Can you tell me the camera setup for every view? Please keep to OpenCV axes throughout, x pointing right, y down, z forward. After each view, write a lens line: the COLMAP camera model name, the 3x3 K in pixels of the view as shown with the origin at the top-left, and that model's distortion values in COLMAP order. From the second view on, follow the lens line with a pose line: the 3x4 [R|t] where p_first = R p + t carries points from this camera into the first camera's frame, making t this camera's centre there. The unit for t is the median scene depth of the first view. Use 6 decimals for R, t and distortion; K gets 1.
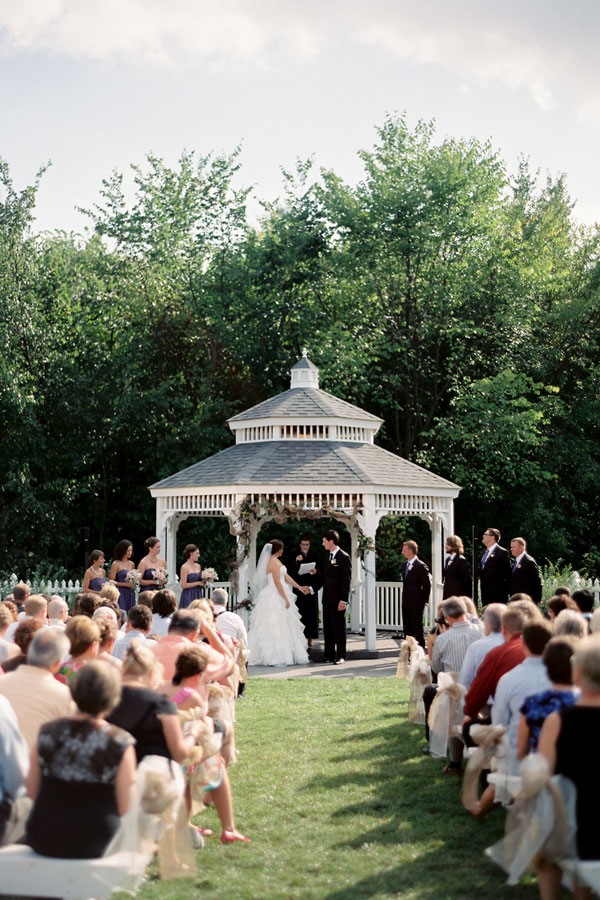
lens RADIAL K [[1481.5, 0, 256.3], [0, 1481.5, 452.2], [0, 0, 1]] dist [-0.188563, 0.128890]
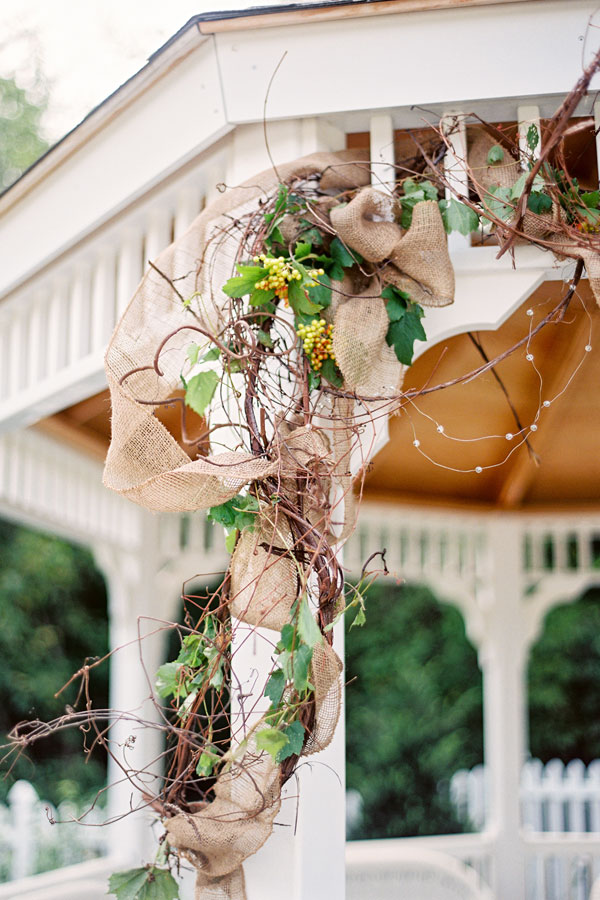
lens RADIAL K [[1300.5, 0, 299.0], [0, 1300.5, 366.3], [0, 0, 1]] dist [-0.105560, -0.045474]
pose [[0.981066, -0.034185, -0.190634, 0.007950], [-0.005390, 0.979098, -0.203315, 0.059009], [0.193600, 0.200493, 0.960376, 0.865667]]
